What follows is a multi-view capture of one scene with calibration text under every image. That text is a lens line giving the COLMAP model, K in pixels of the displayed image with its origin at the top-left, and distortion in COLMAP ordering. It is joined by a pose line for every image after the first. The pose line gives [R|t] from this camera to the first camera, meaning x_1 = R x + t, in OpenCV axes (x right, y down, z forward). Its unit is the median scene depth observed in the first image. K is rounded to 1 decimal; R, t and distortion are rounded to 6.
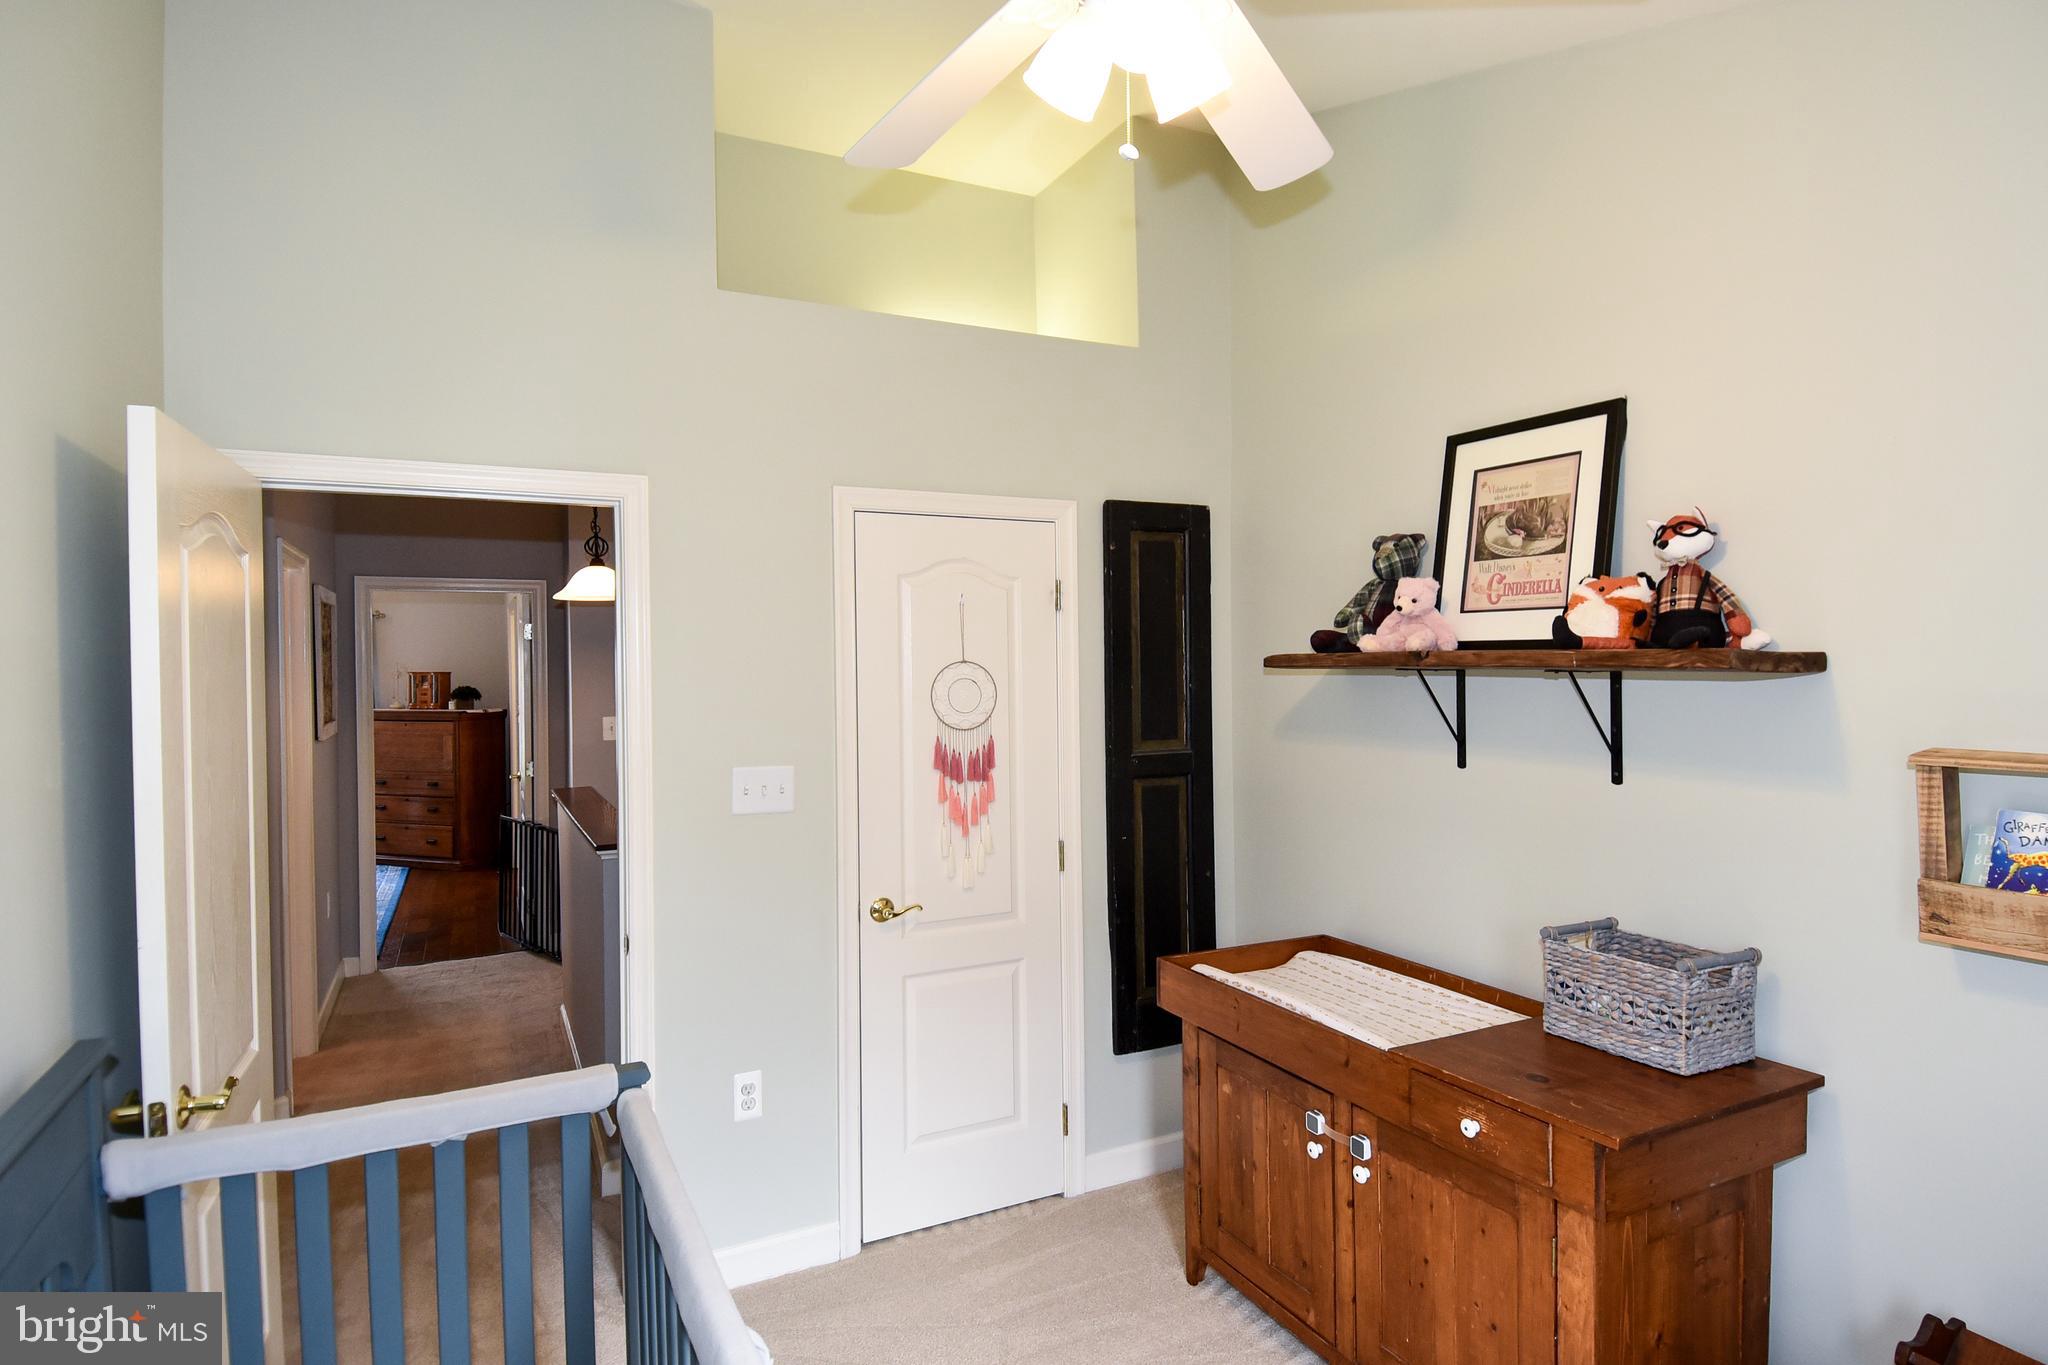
lens RADIAL K [[1099.2, 0, 1030.1], [0, 1099.2, 664.9], [0, 0, 1]] dist [0.037990, -0.053331]
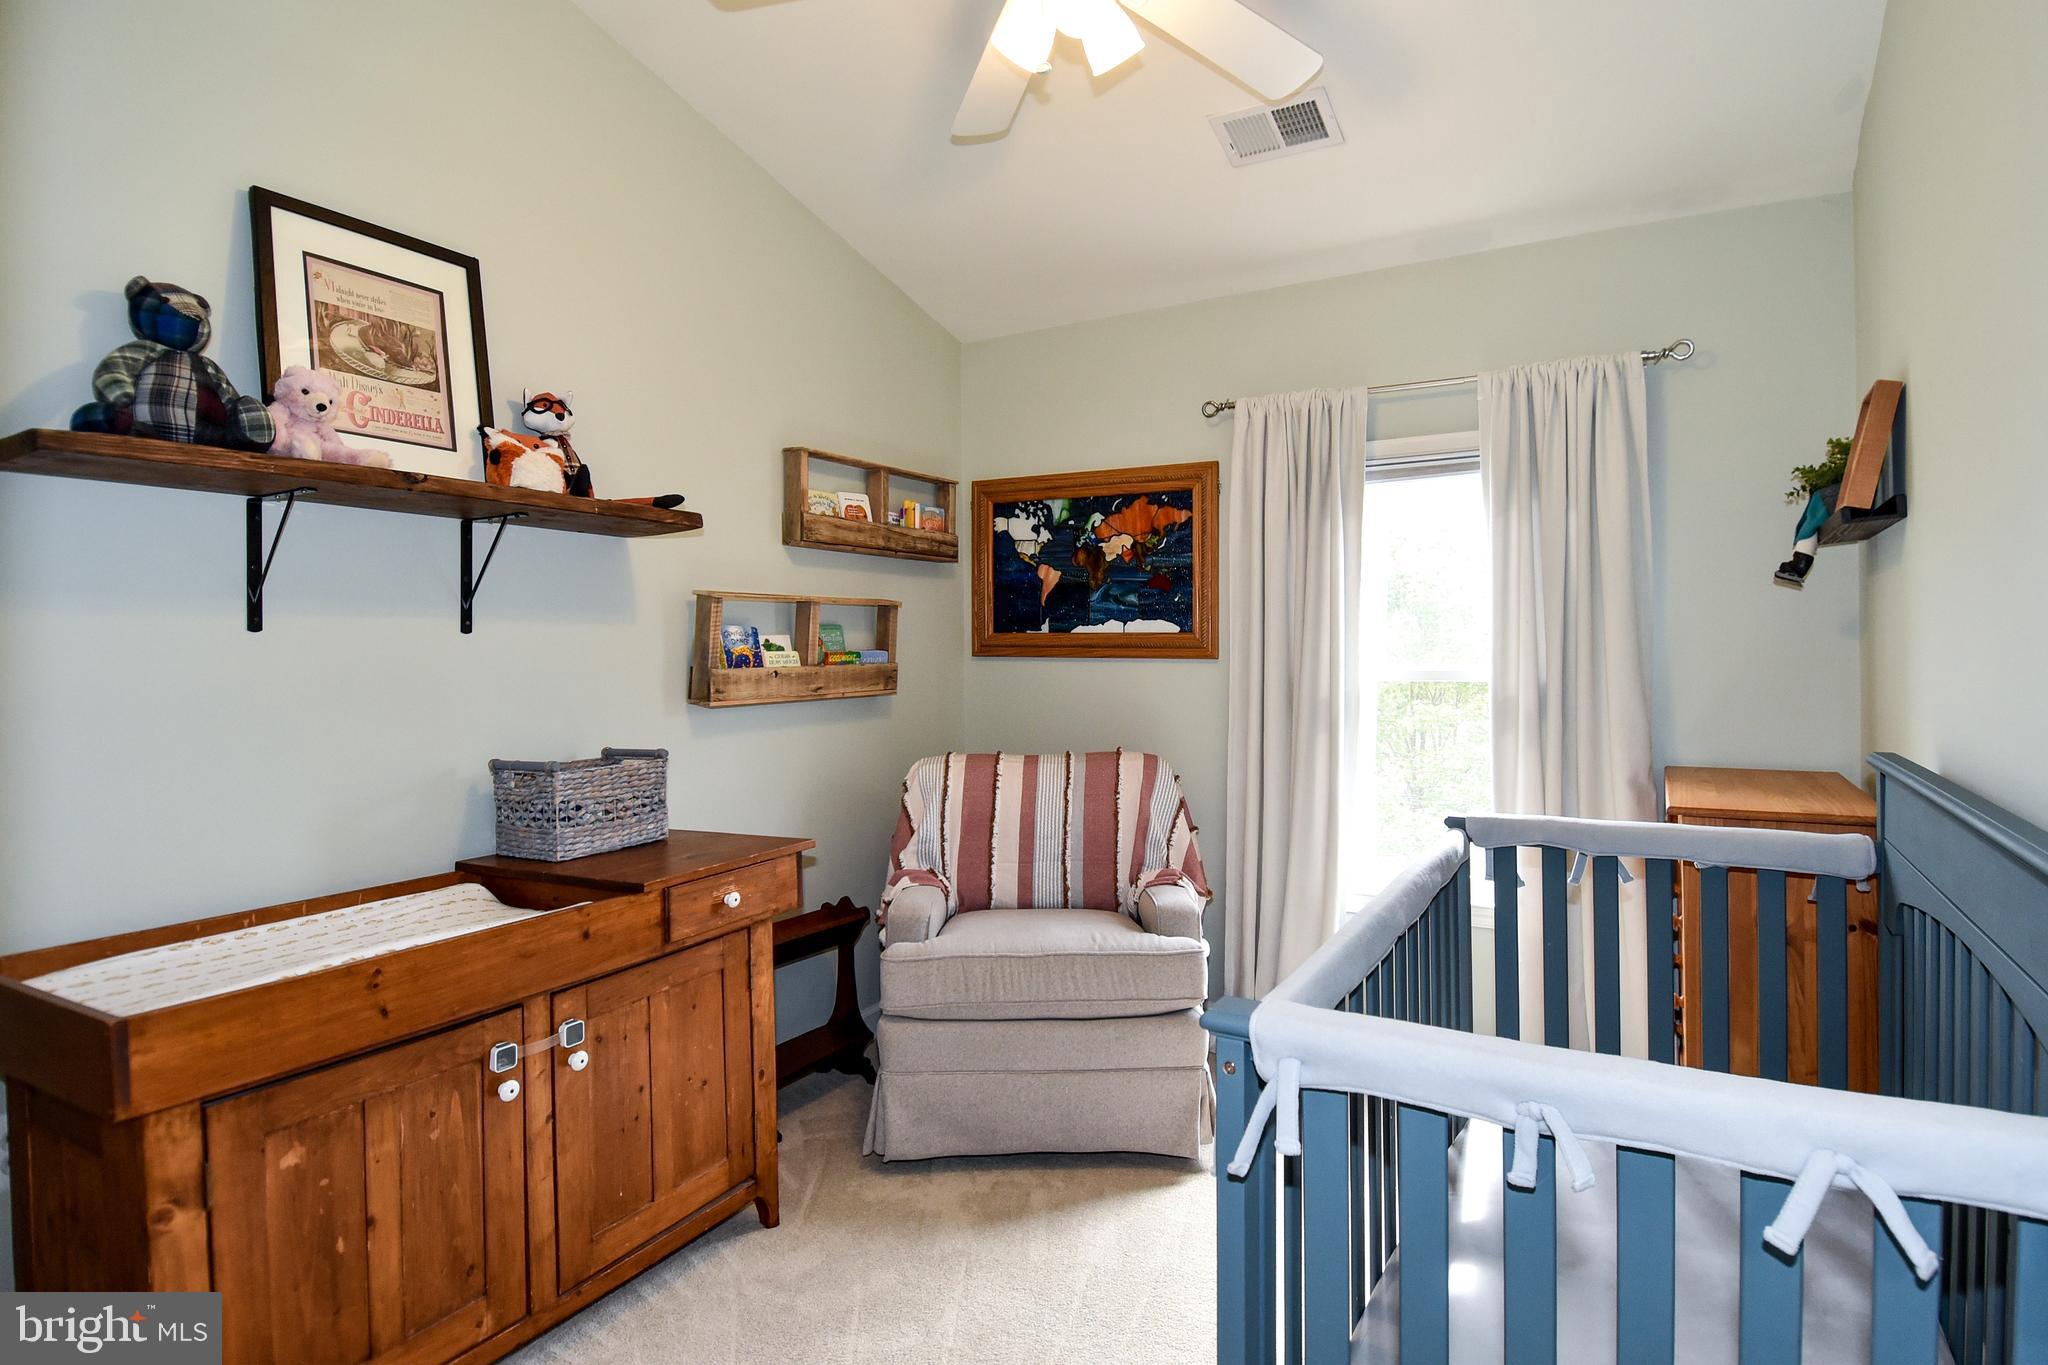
lens RADIAL K [[1099.2, 0, 1030.1], [0, 1099.2, 664.9], [0, 0, 1]] dist [0.037990, -0.053331]
pose [[-0.550547, 0.008646, 0.834759, -0.580429], [0.021465, 0.999762, 0.003801, 0.137973], [-0.834528, 0.020011, -0.550602, 1.079396]]
